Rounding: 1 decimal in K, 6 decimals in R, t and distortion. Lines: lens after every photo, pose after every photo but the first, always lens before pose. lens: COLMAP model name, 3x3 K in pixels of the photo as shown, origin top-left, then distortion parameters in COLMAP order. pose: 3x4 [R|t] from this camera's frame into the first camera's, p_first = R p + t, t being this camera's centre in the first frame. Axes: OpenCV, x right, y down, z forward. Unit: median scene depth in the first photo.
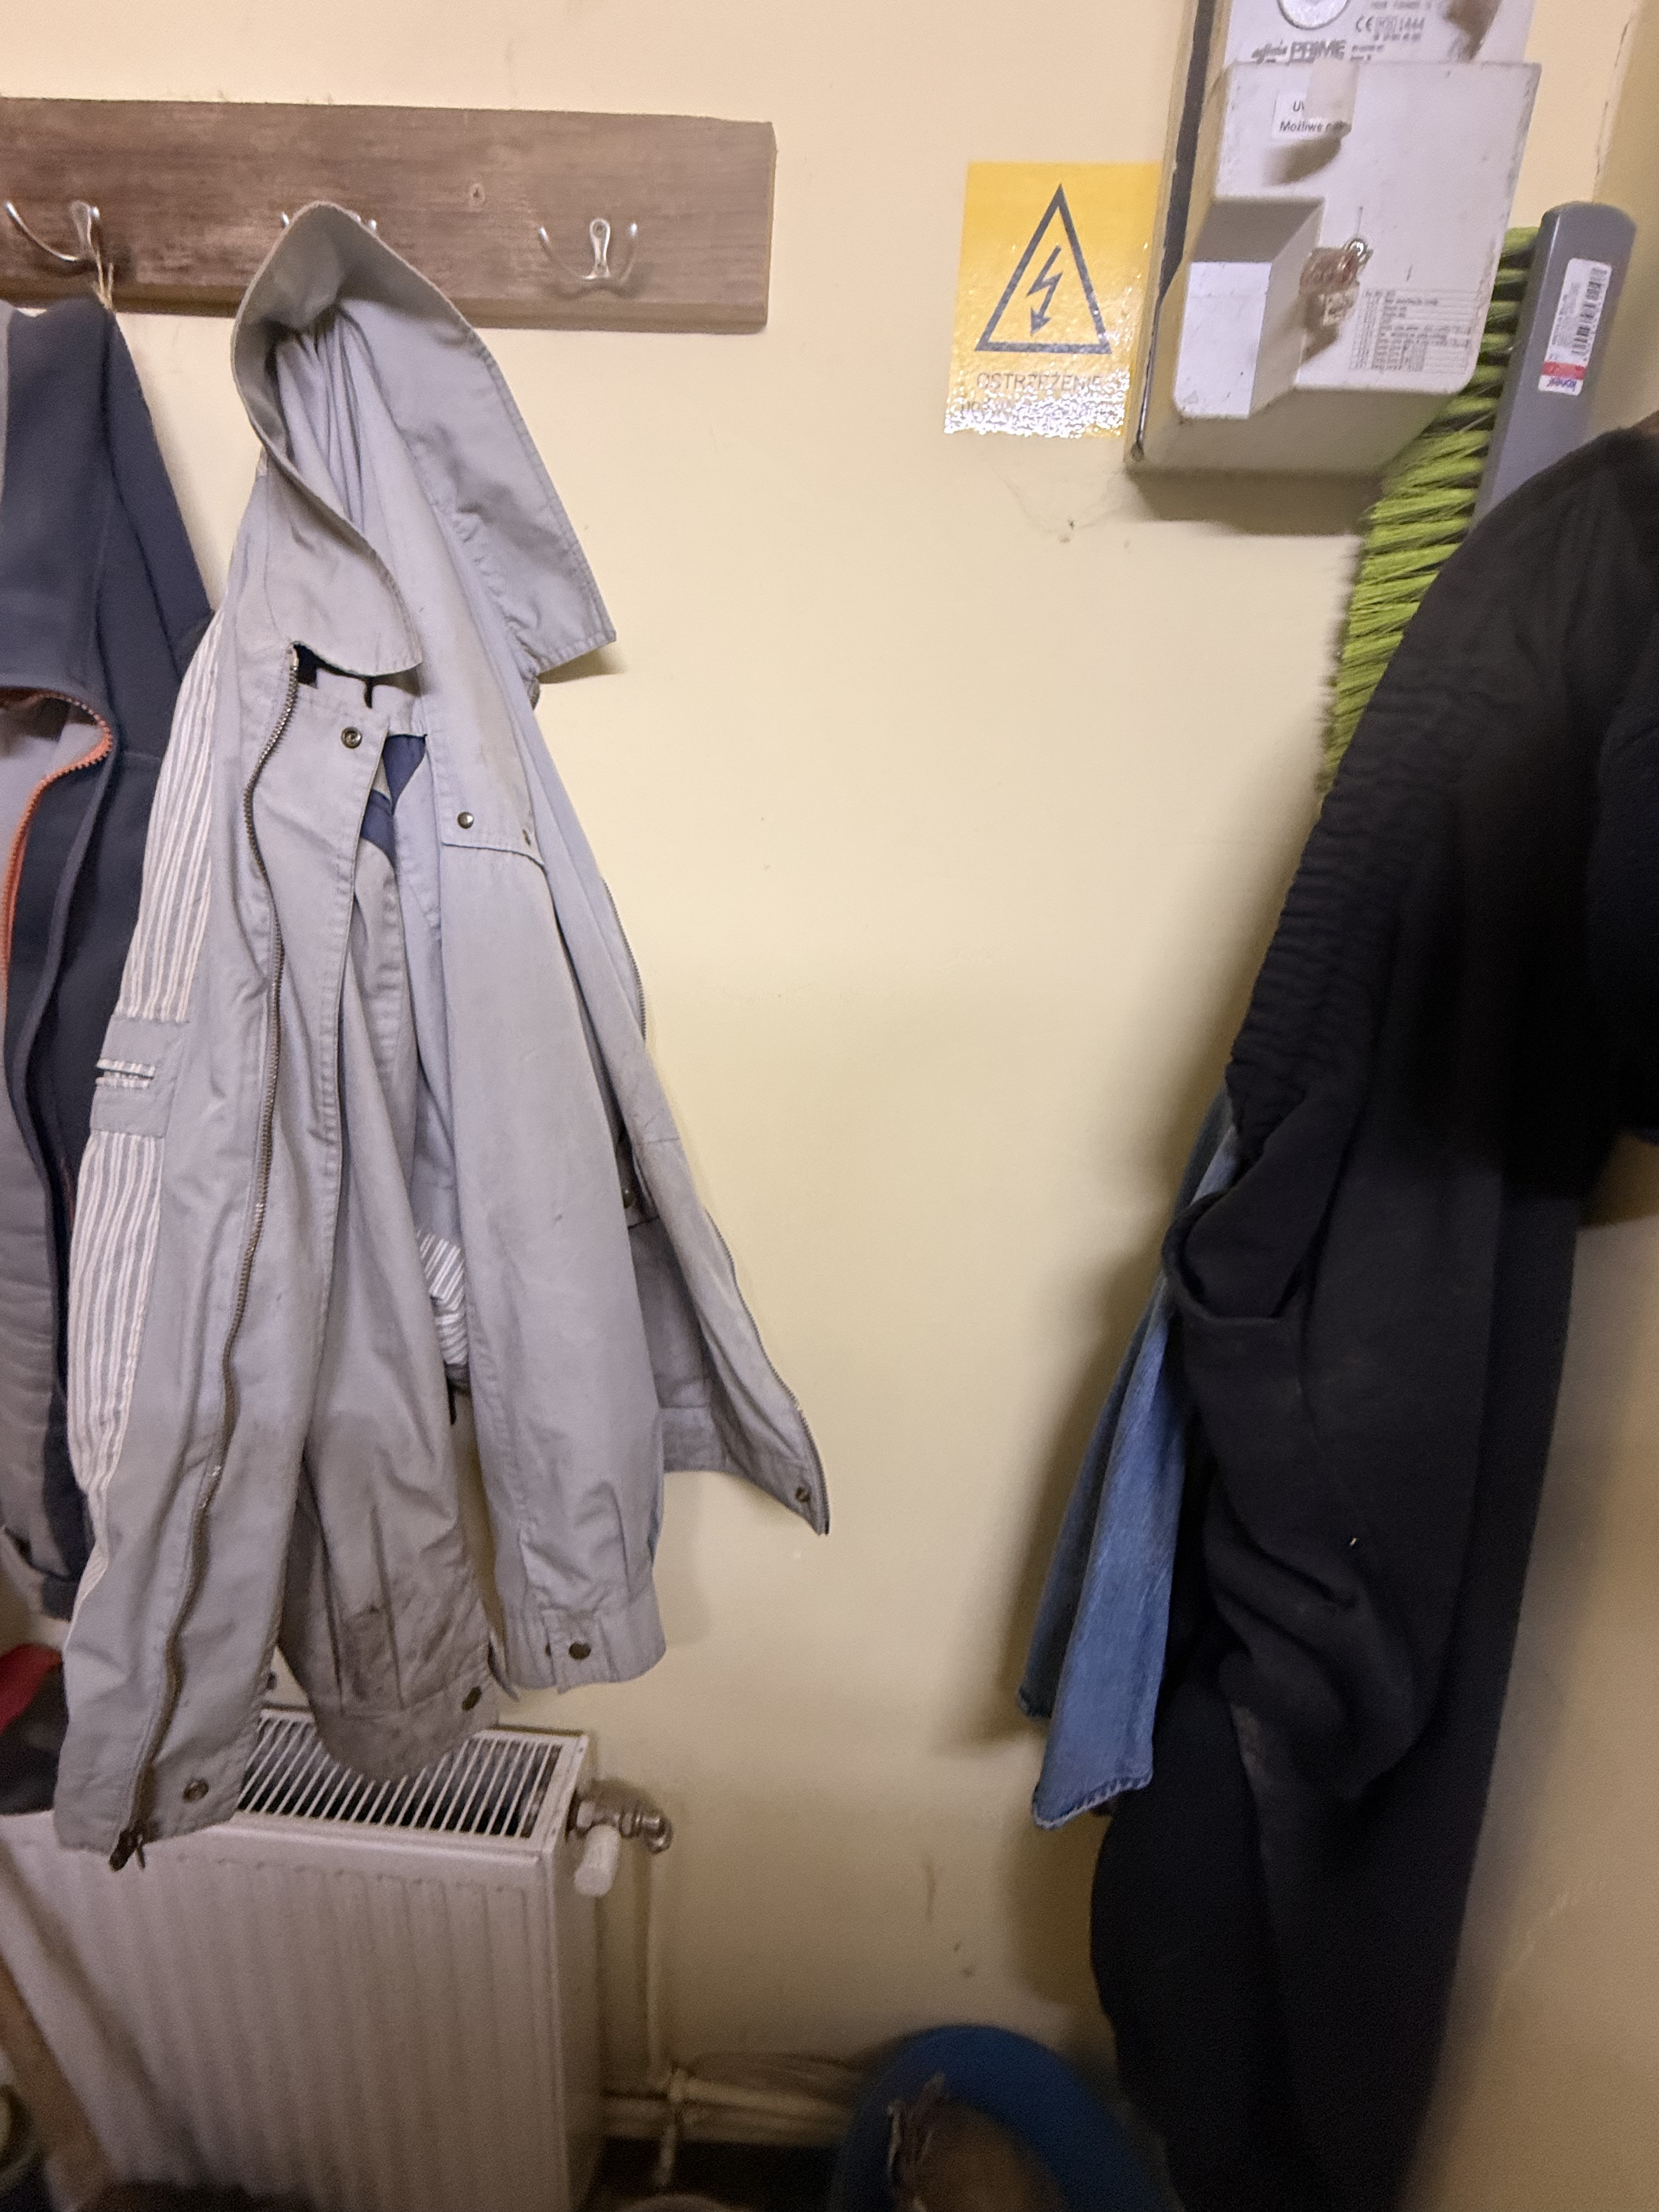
lens RADIAL K [[890.3, 0, 828.8], [0, 890.3, 1098.2], [0, 0, 1]] dist [0.002280, -0.000505]
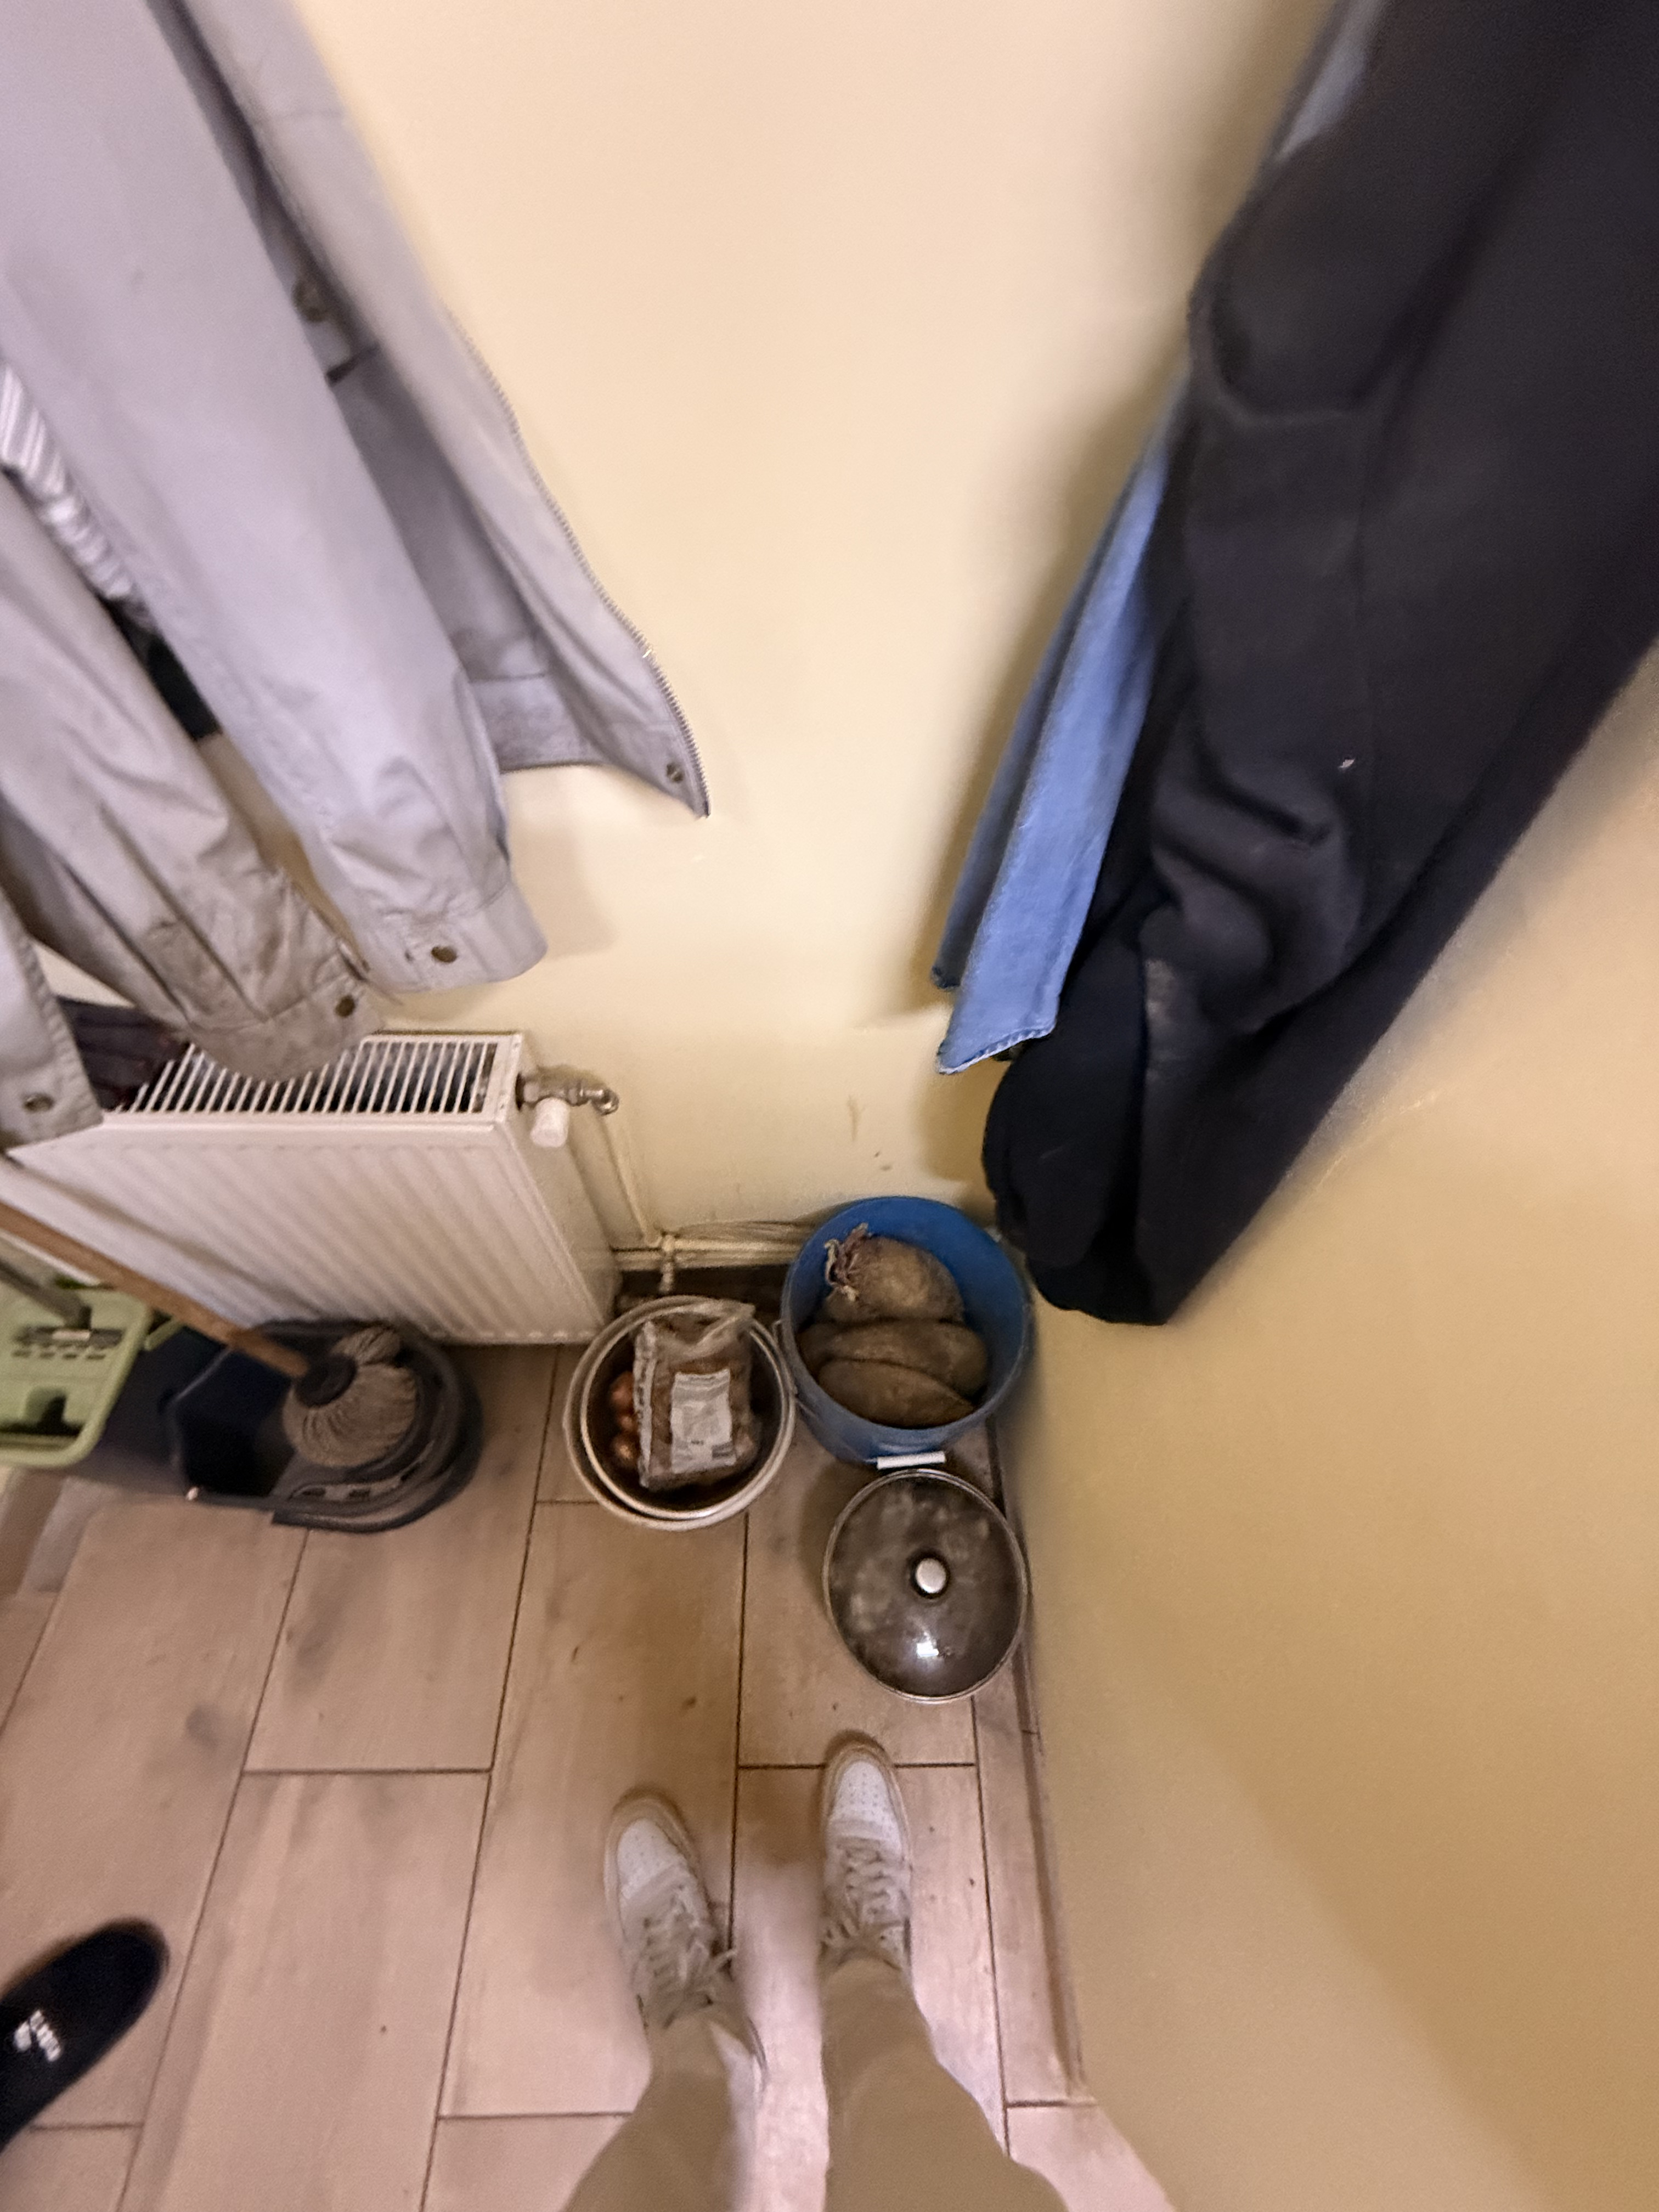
lens RADIAL K [[890.3, 0, 828.6], [0, 890.3, 1111.2], [0, 0, 1]] dist [0.002280, -0.000505]
pose [[0.997216, -0.068252, 0.030025, 0.068691], [0.031789, 0.753399, 0.656795, 0.157299], [-0.067448, -0.654012, 0.753471, 0.188226]]
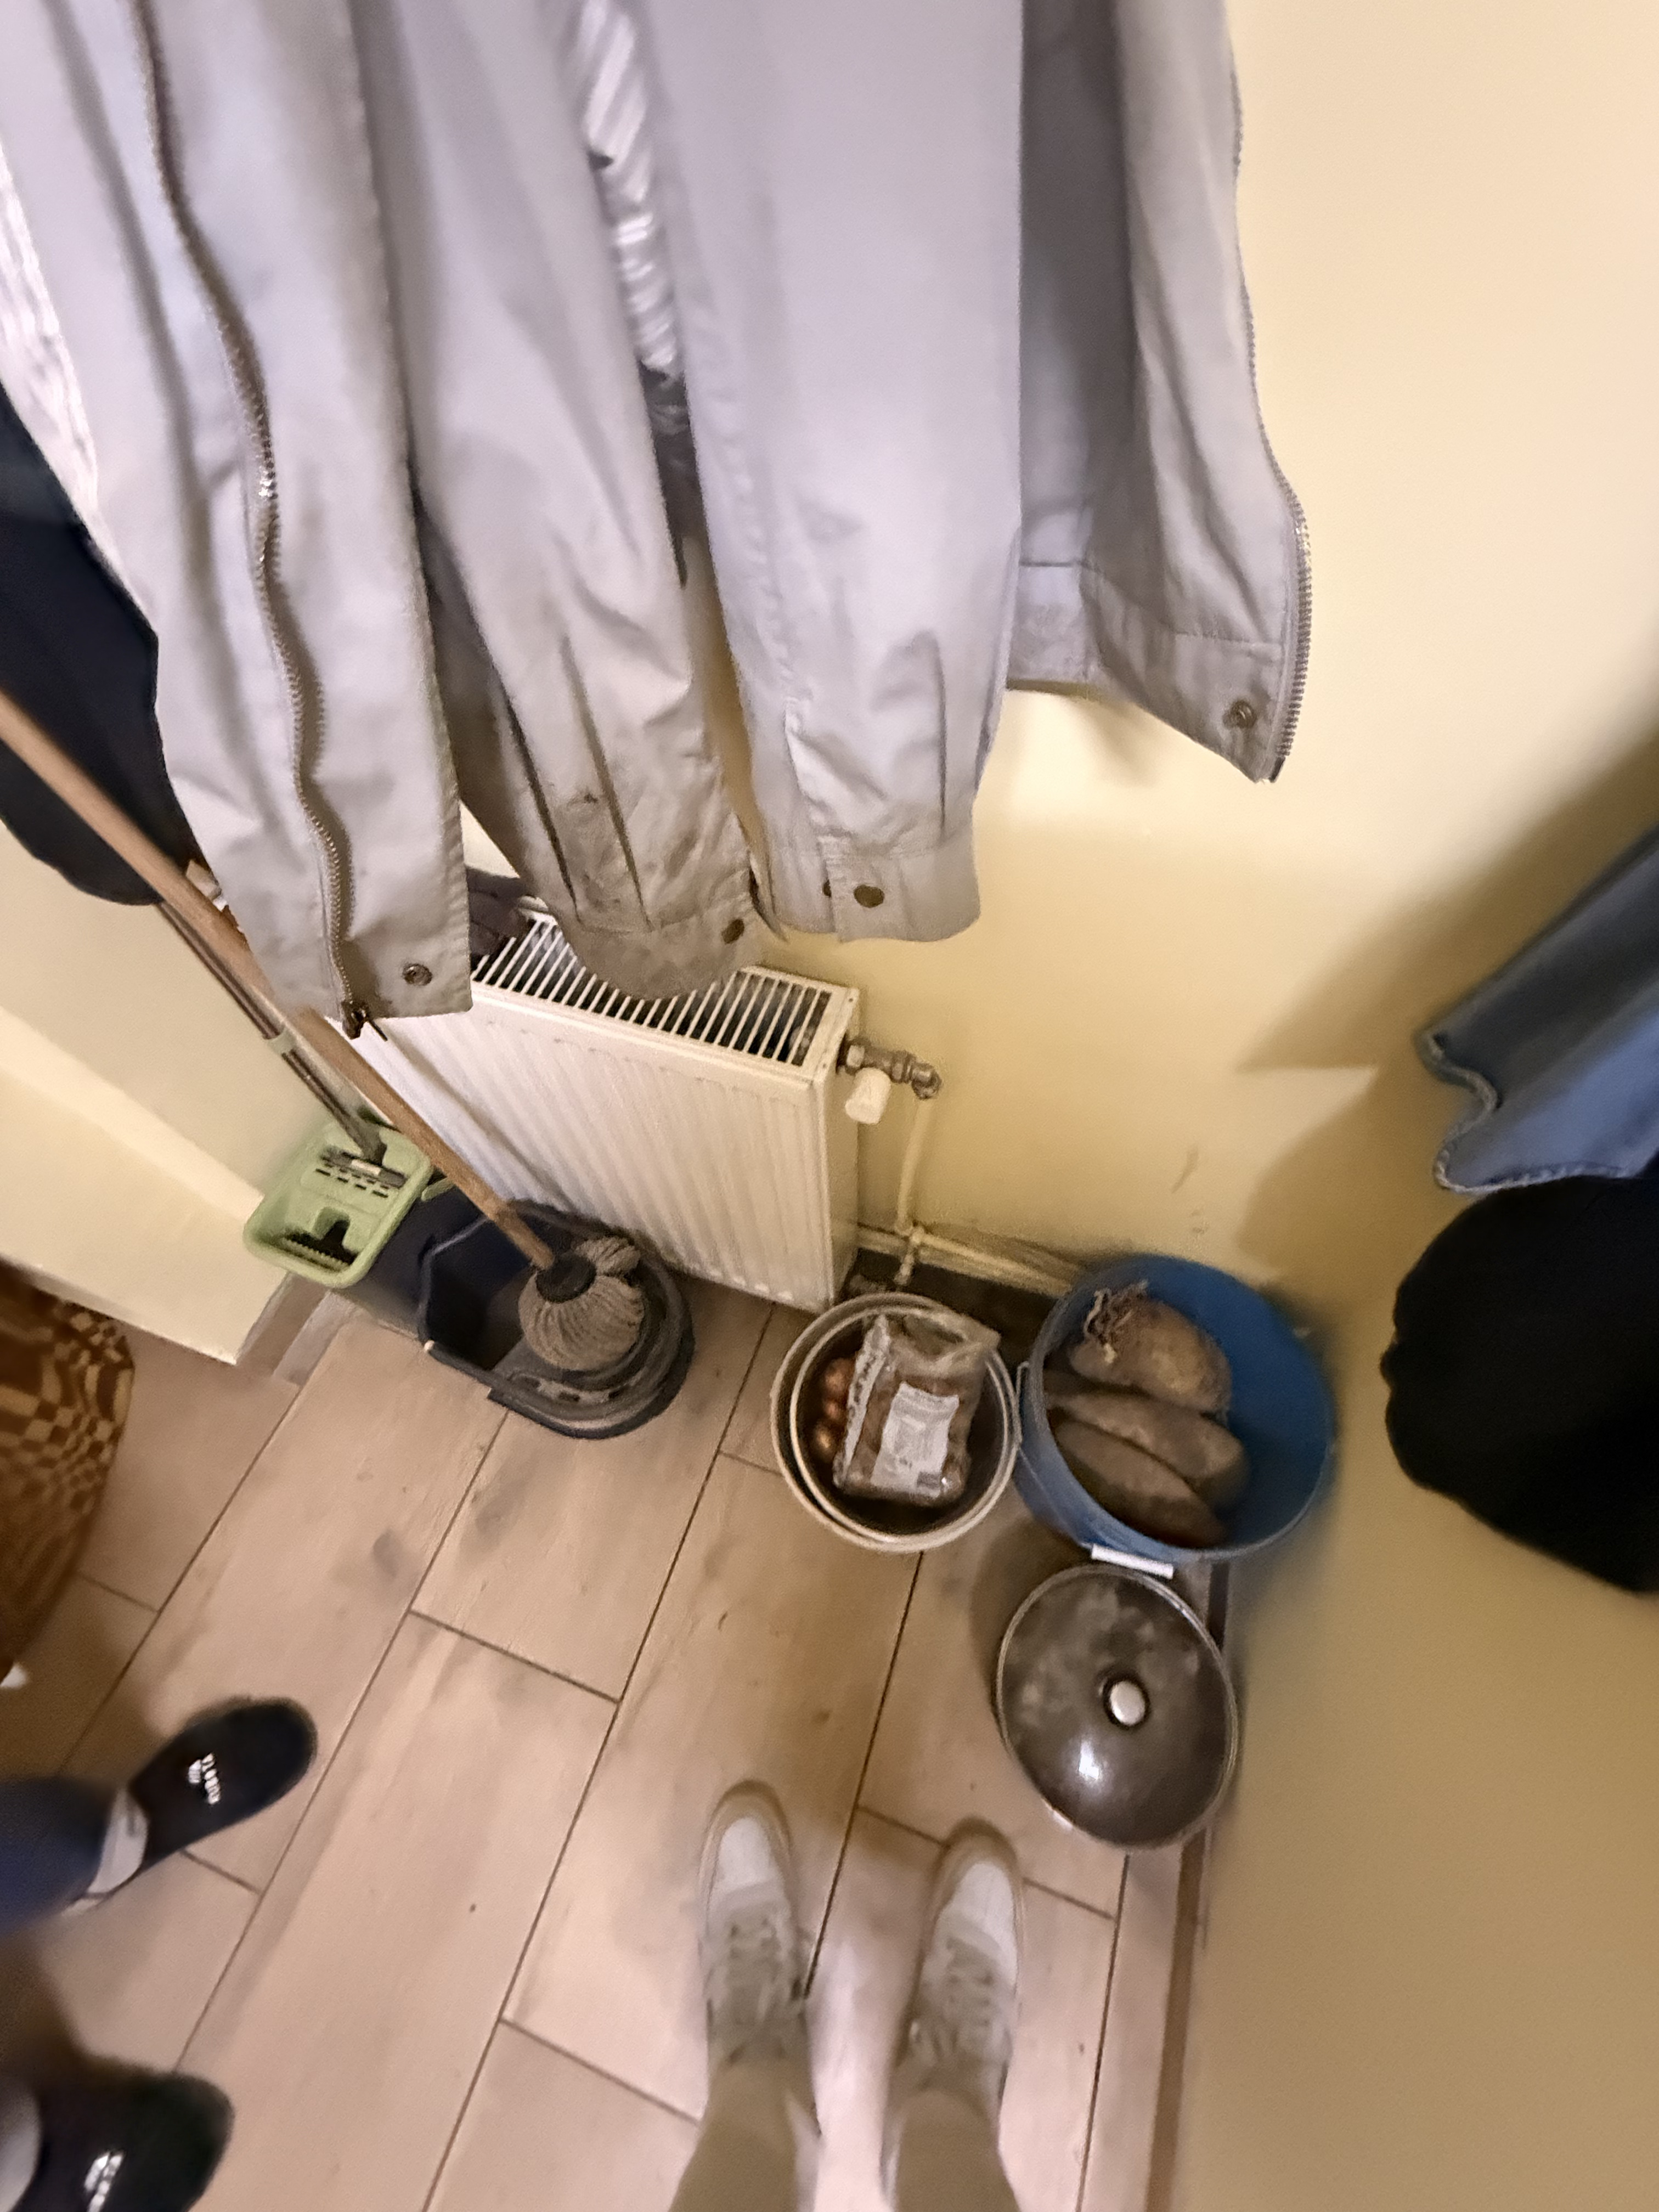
lens RADIAL K [[890.3, 0, 821.6], [0, 890.3, 1109.5], [0, 0, 1]] dist [0.002280, -0.000505]
pose [[0.961259, 0.188294, -0.201313, -0.134648], [-0.001215, 0.733215, 0.679996, 0.250249], [0.275645, -0.653408, 0.705038, 0.357755]]
